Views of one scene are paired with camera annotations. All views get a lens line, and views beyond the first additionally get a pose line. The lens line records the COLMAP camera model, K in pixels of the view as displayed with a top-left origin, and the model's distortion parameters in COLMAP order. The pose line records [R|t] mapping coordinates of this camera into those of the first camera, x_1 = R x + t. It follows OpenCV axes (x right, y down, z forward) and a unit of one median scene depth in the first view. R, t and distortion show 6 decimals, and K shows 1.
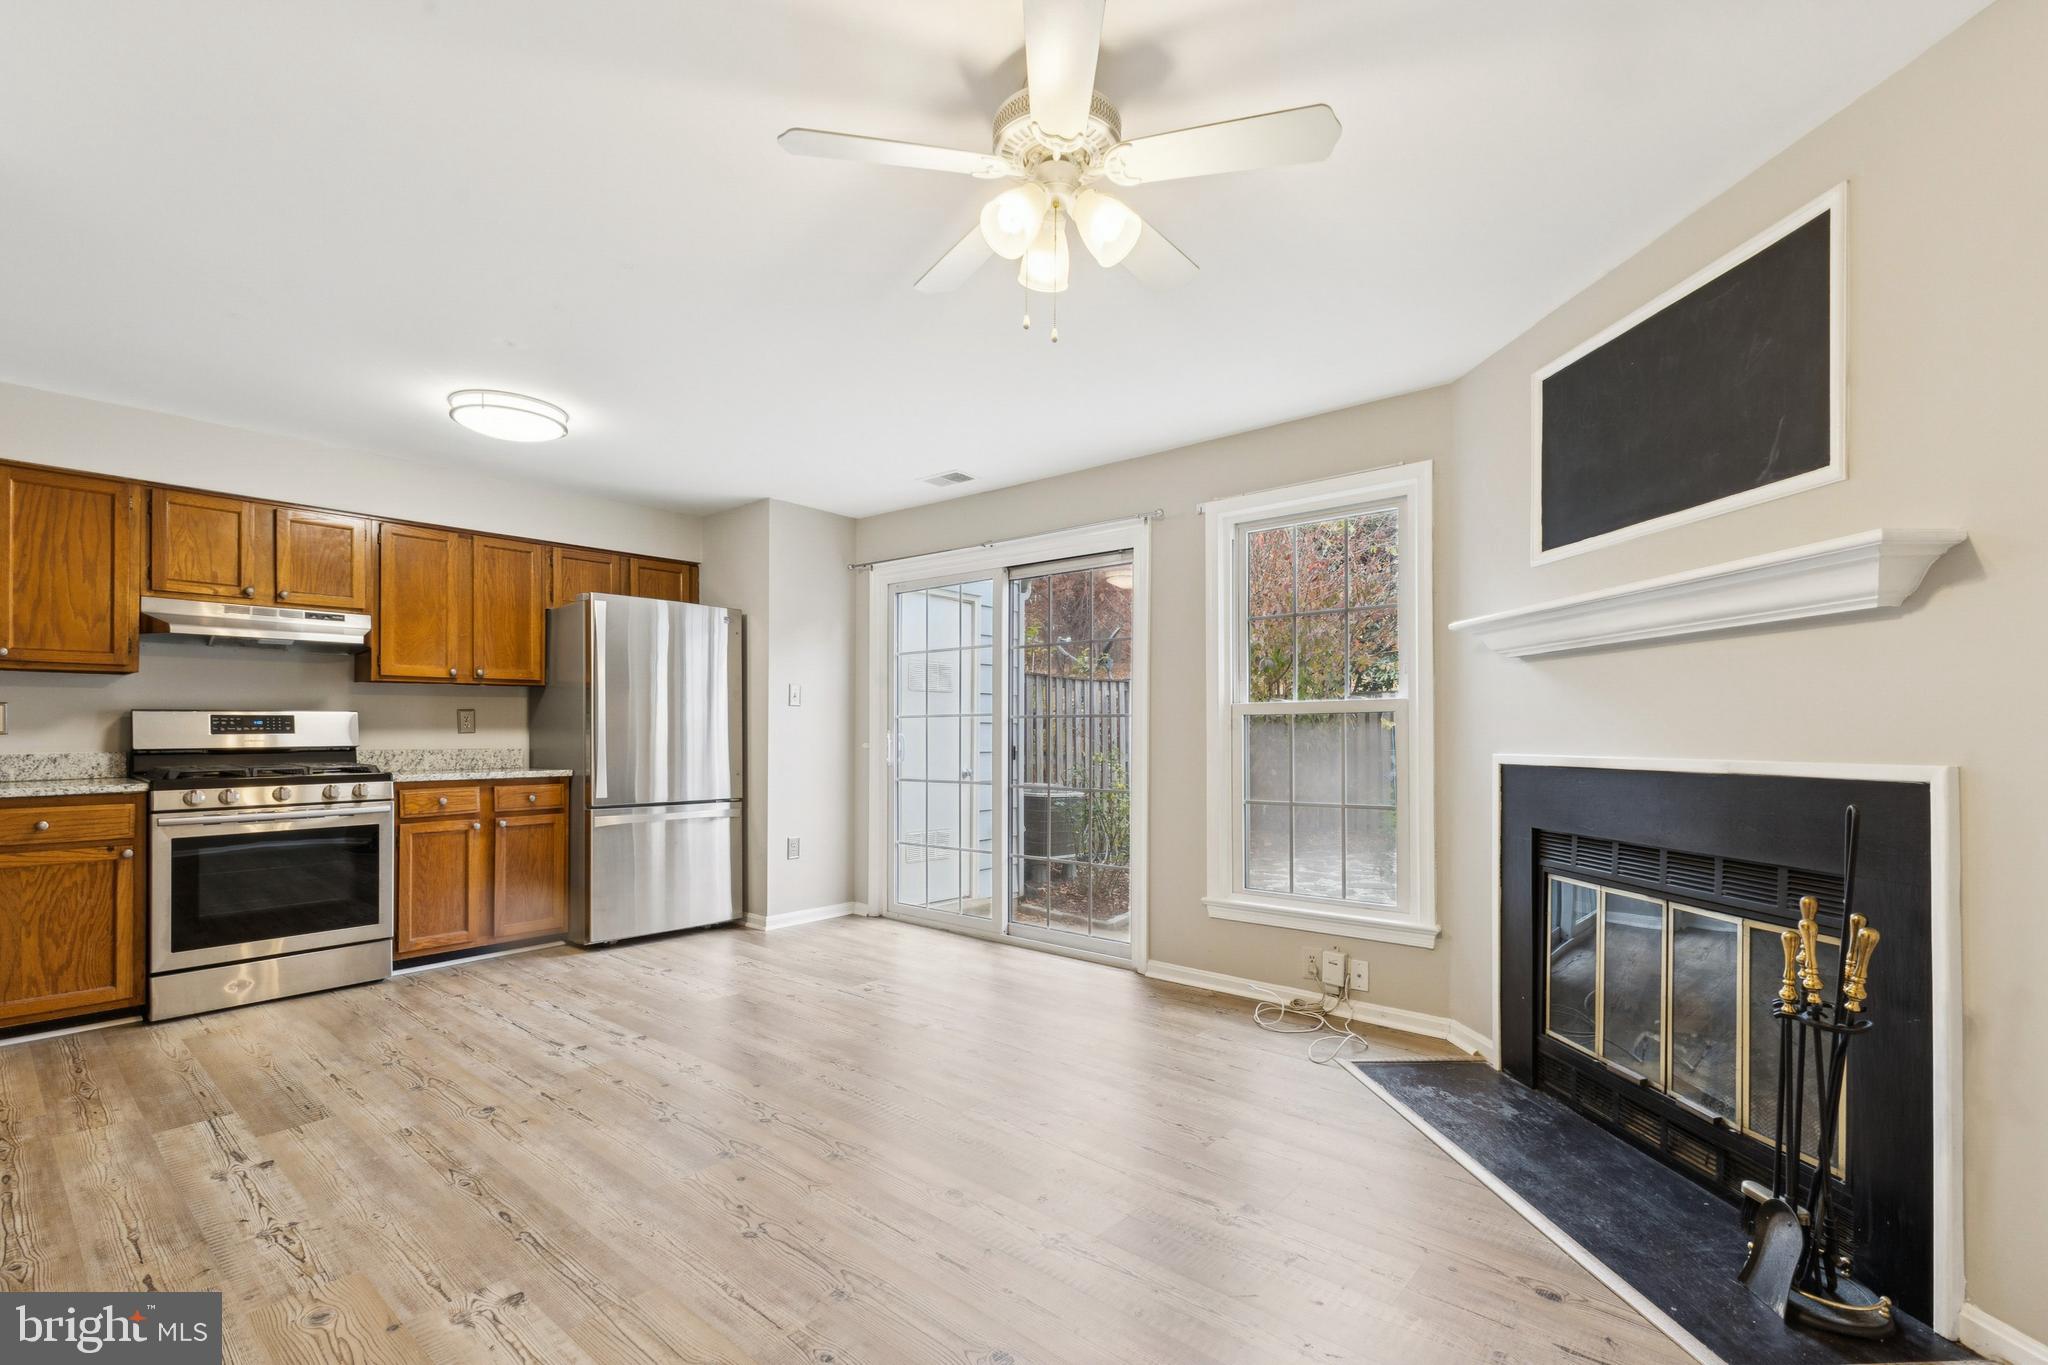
lens RADIAL K [[905.1, 0, 982.6], [0, 905.1, 735.0], [0, 0, 1]] dist [0.011241, -0.000354]
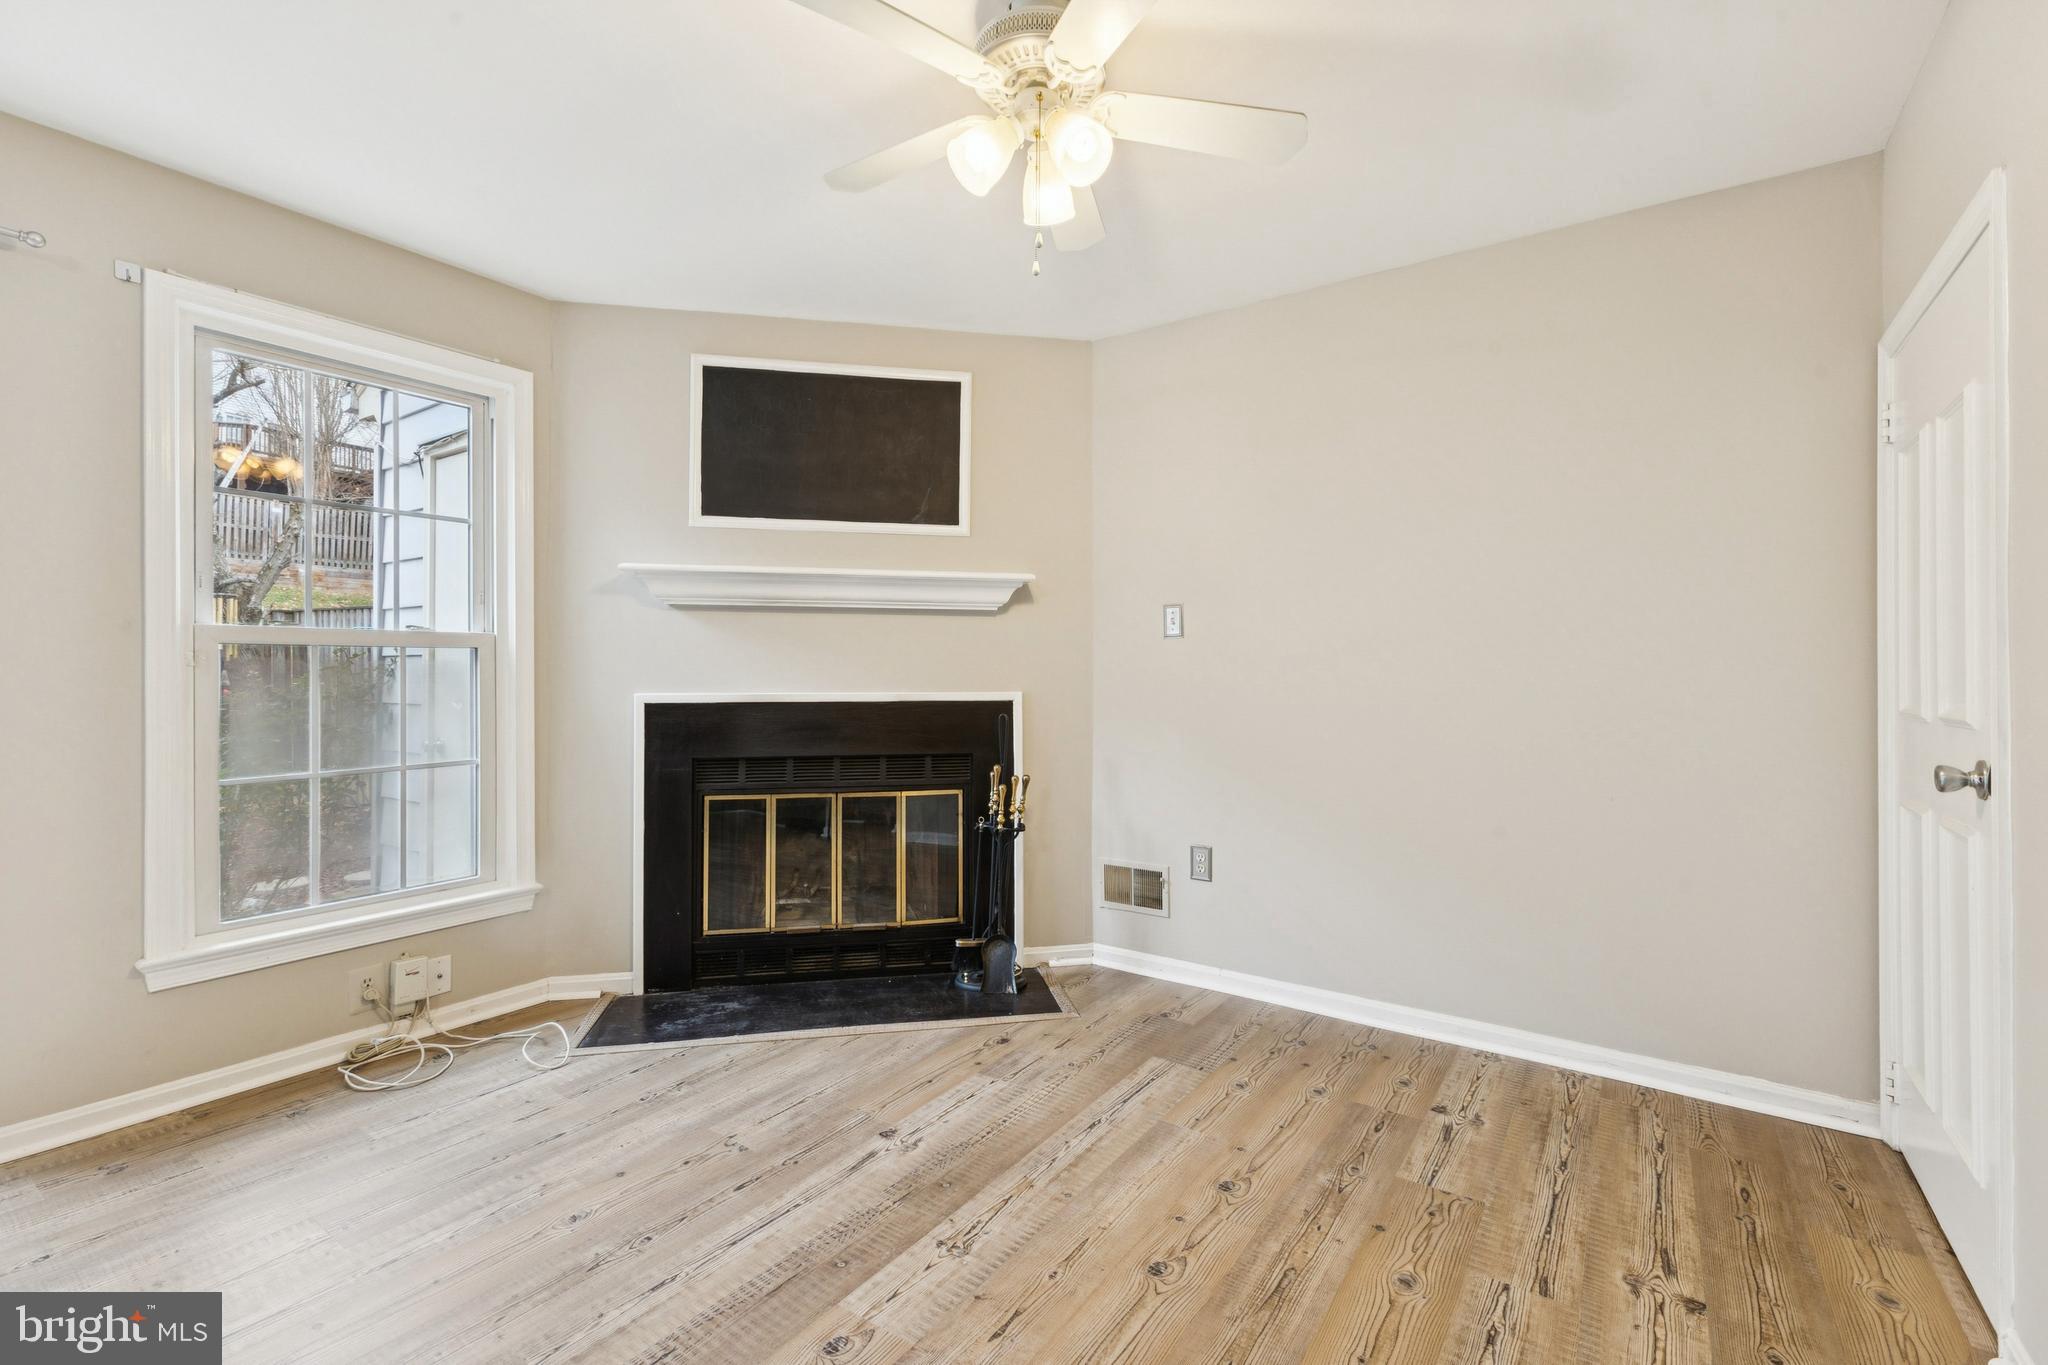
lens RADIAL K [[905.1, 0, 1051.1], [0, 905.1, 679.3], [0, 0, 1]] dist [0.011241, -0.000354]
pose [[-0.149995, -0.010964, 0.988626, -0.851288], [-0.003052, 0.999939, 0.010626, -0.013780], [-0.988682, -0.001423, -0.150019, 1.087426]]
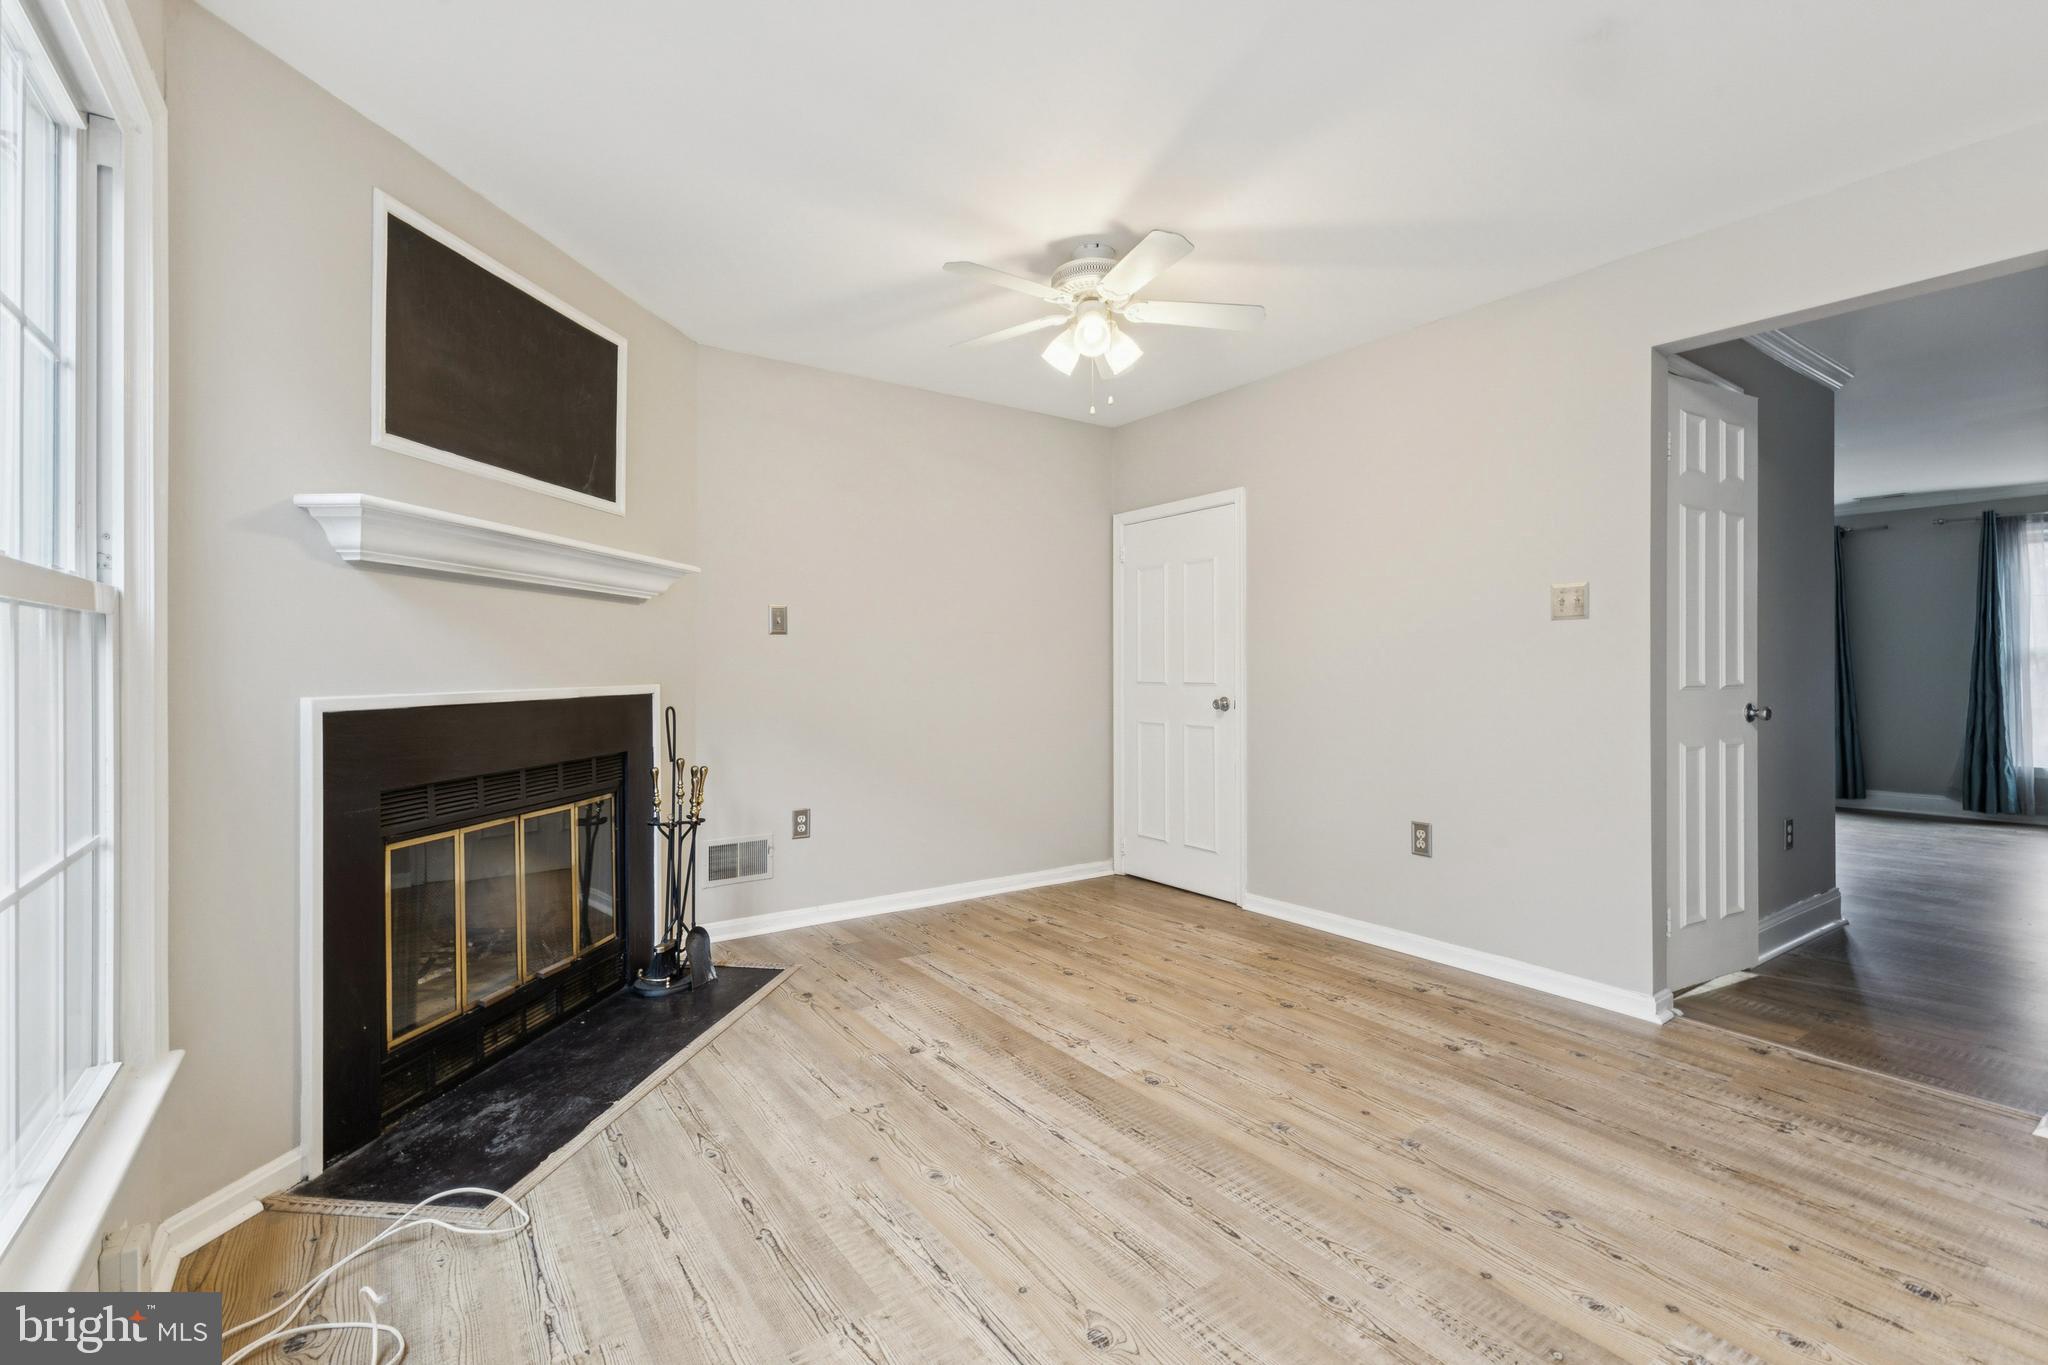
lens RADIAL K [[905.1, 0, 1031.8], [0, 905.1, 677.7], [0, 0, 1]] dist [0.011241, -0.000354]
pose [[-0.981415, -0.006144, 0.191801, -0.110512], [-0.003876, 0.999918, 0.012198, -0.005845], [-0.191860, 0.011227, -0.981358, 2.445875]]
